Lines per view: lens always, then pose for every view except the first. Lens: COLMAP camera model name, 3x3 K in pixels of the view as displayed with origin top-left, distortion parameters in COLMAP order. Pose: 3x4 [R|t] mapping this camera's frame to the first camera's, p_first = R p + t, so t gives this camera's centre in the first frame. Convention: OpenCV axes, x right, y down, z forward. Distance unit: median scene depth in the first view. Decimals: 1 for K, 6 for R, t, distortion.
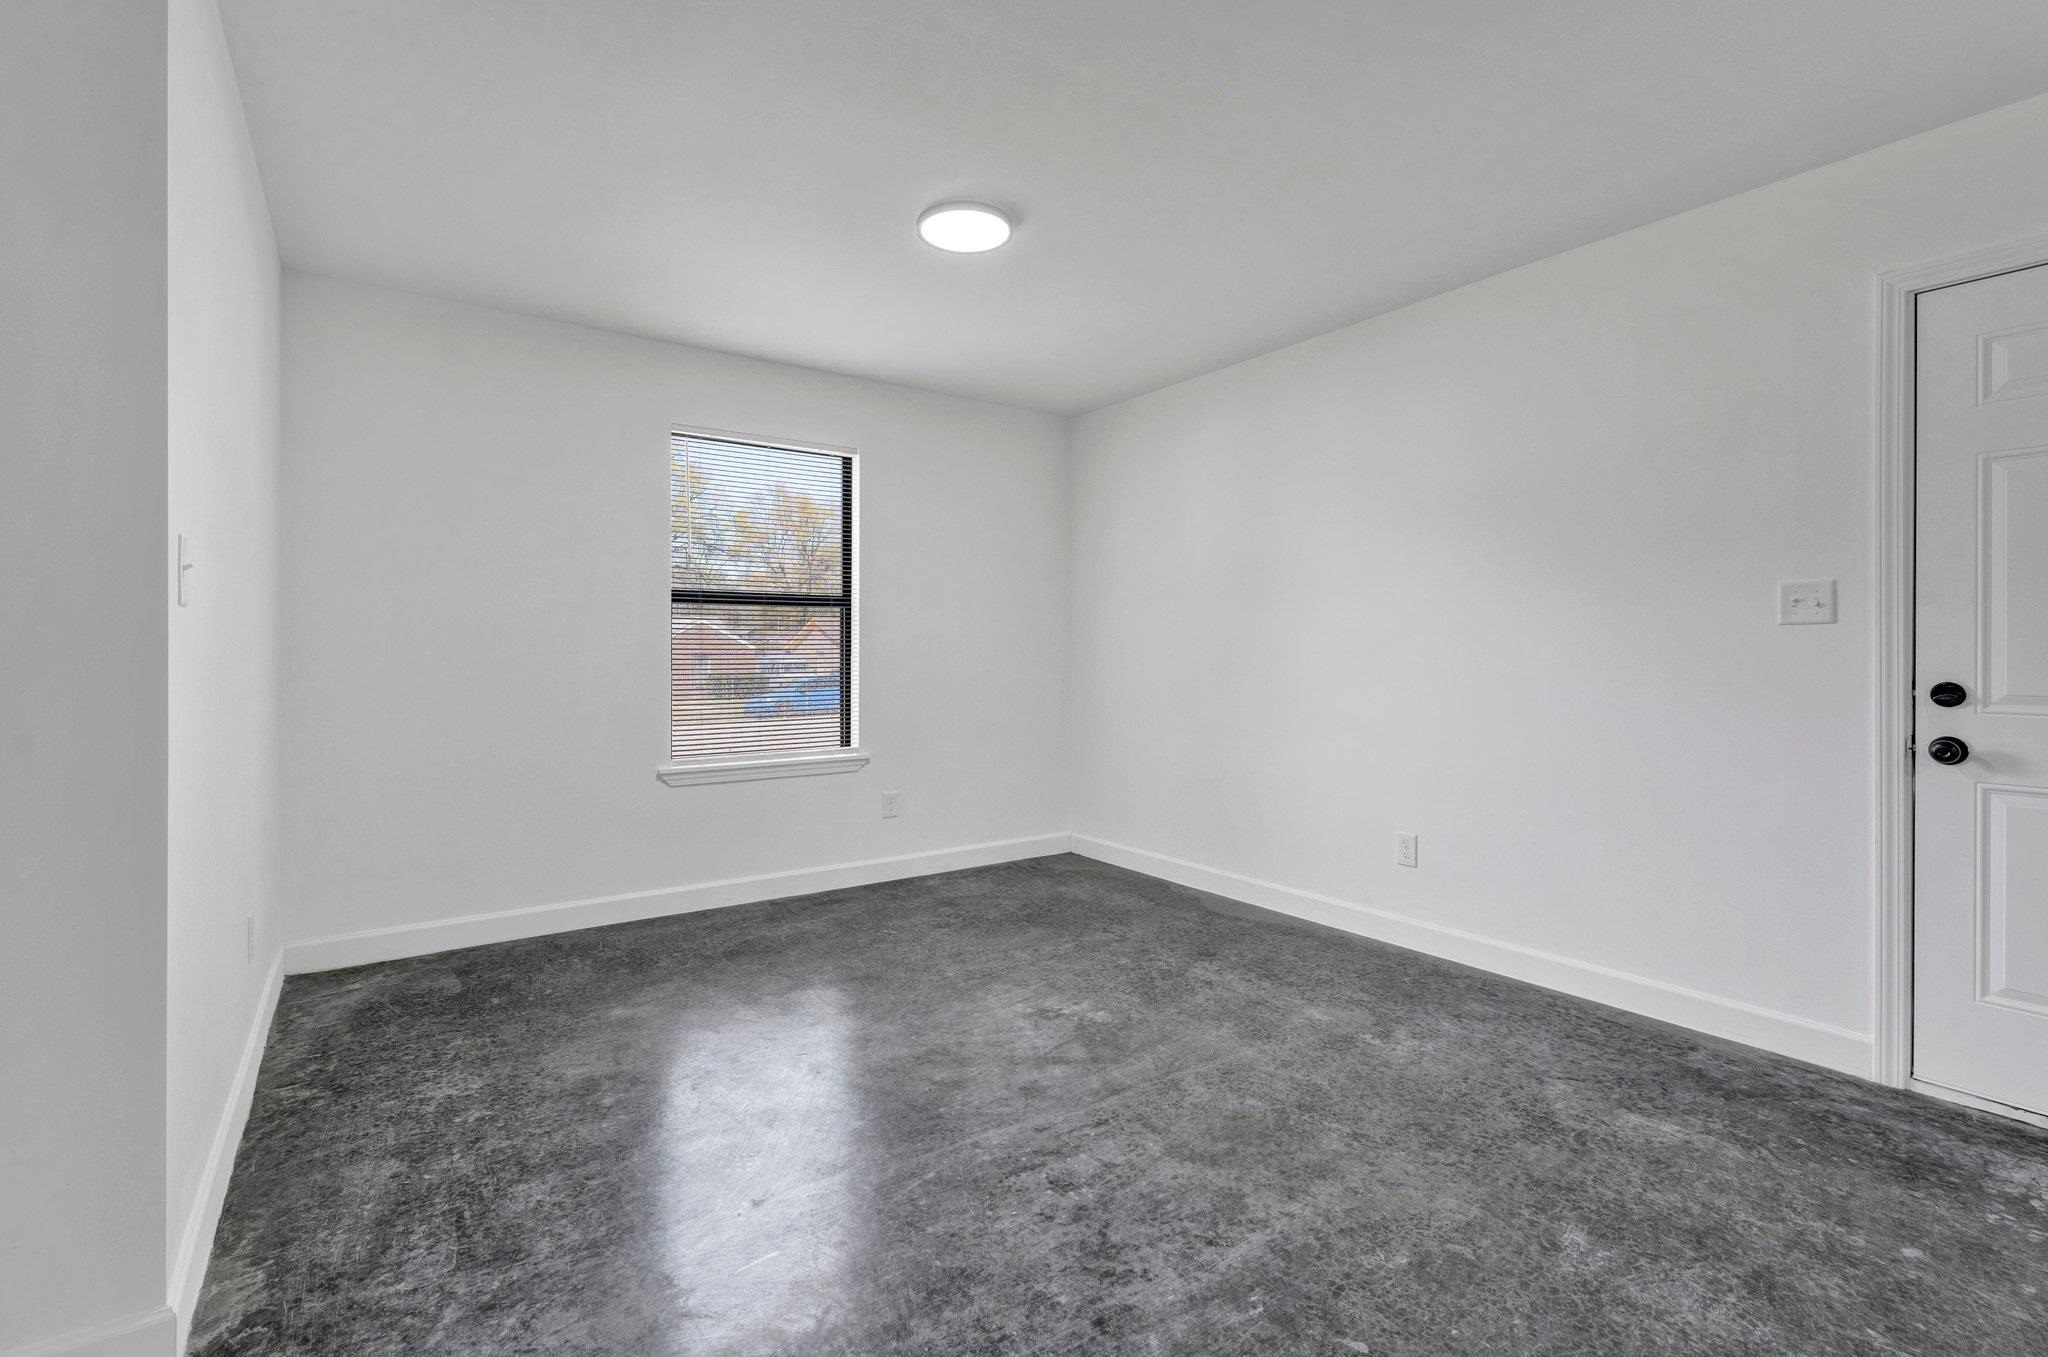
lens RADIAL K [[905.5, 0, 1017.2], [0, 905.5, 663.9], [0, 0, 1]] dist [-0.000694, -0.000478]
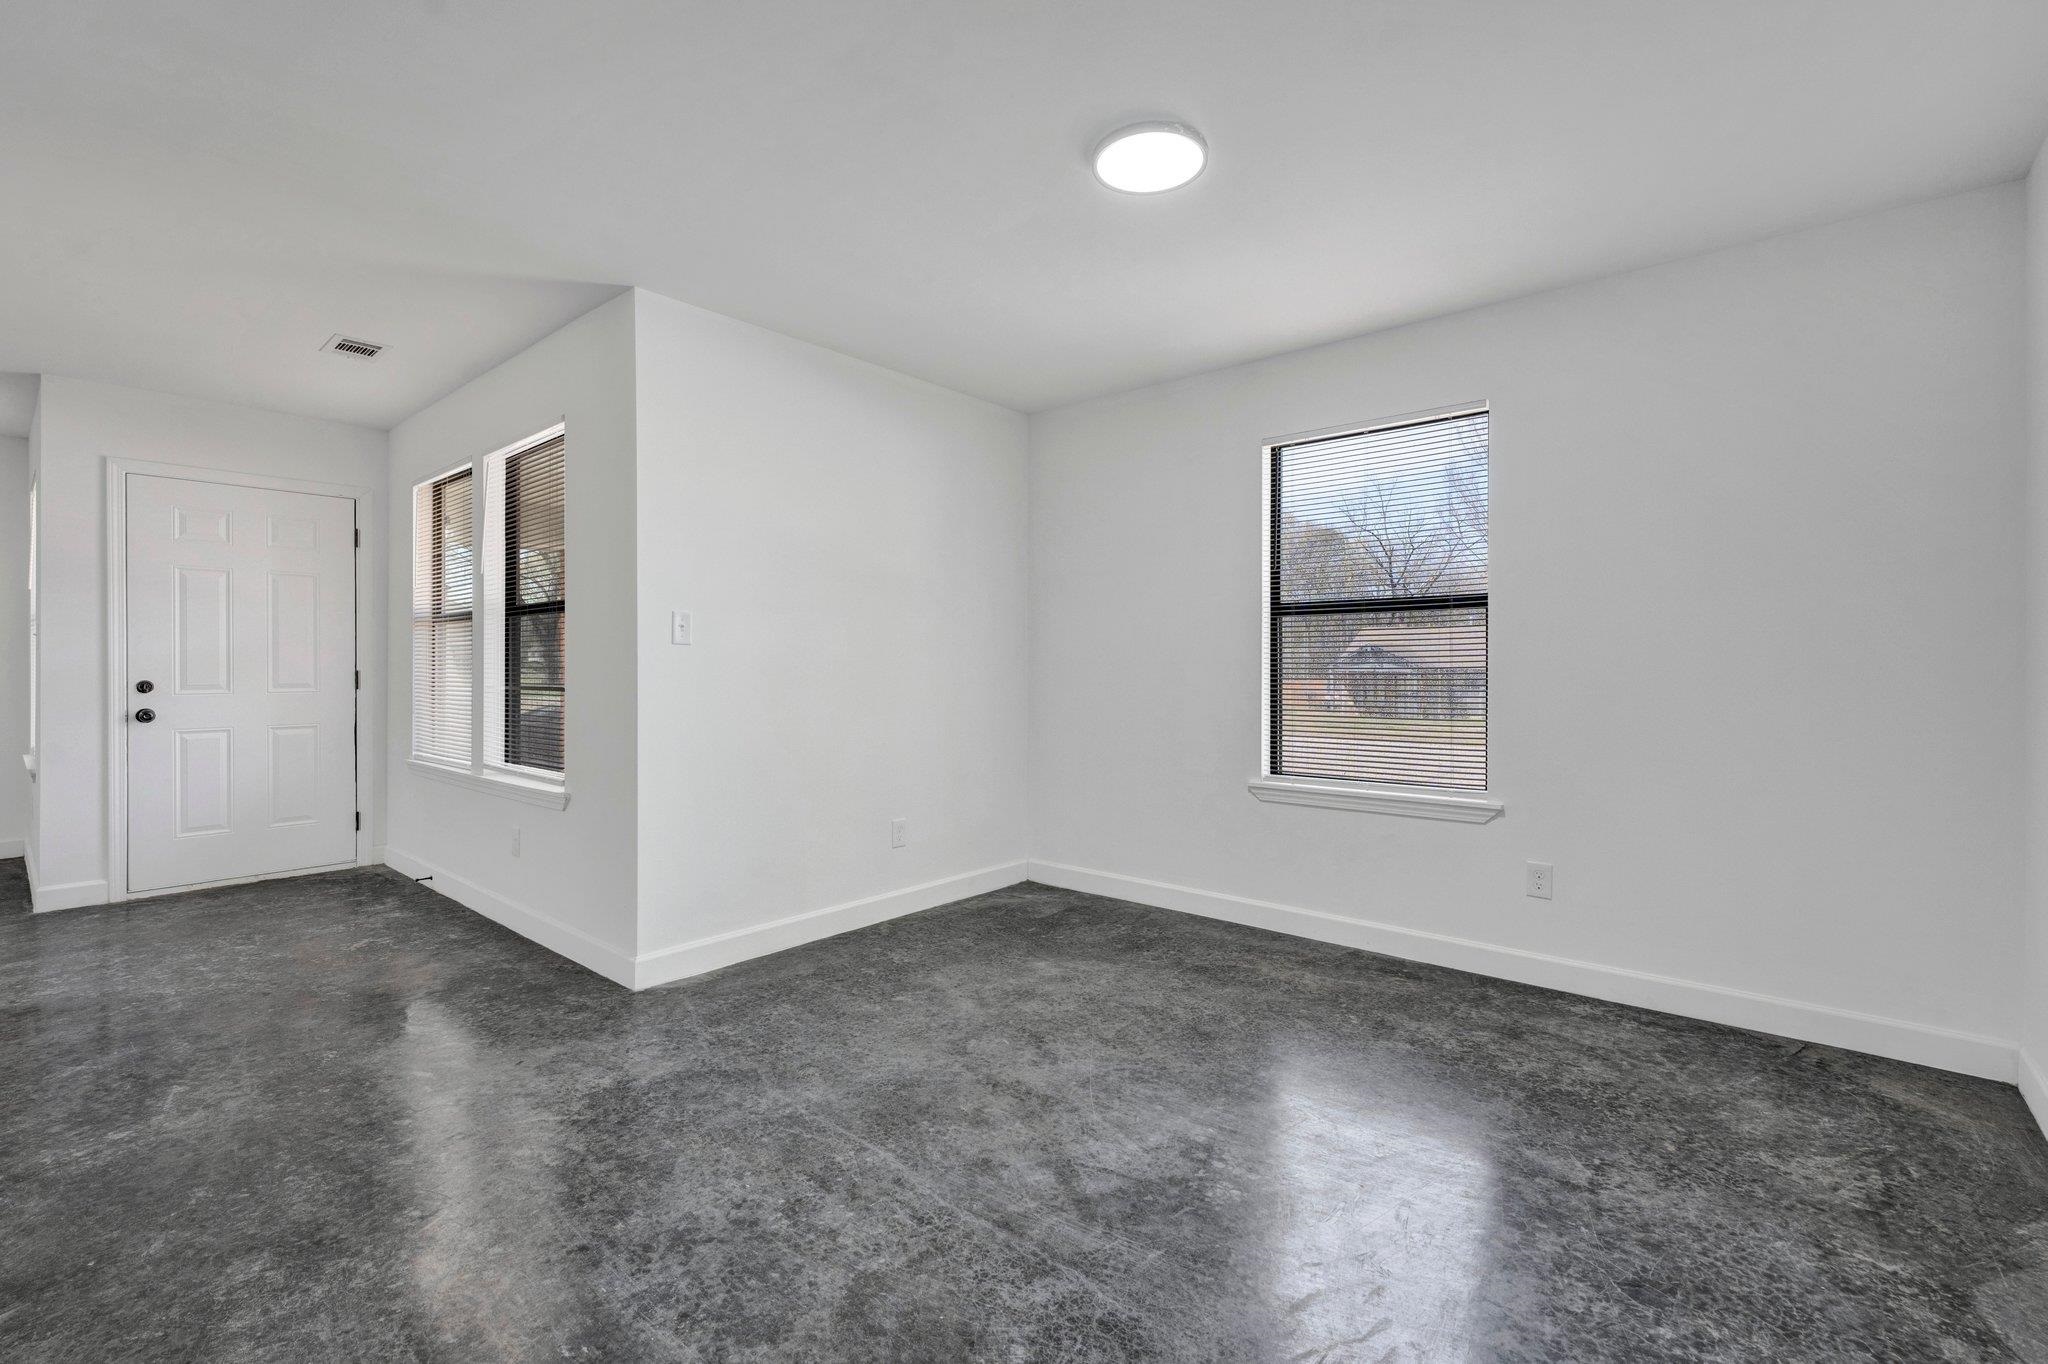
lens RADIAL K [[905.5, 0, 1019.5], [0, 905.5, 674.3], [0, 0, 1]] dist [-0.000694, -0.000478]
pose [[0.242145, 0.008800, -0.970200, 0.715161], [-0.015215, 0.999870, 0.005272, -0.007201], [0.970121, 0.013485, 0.242248, 0.671940]]
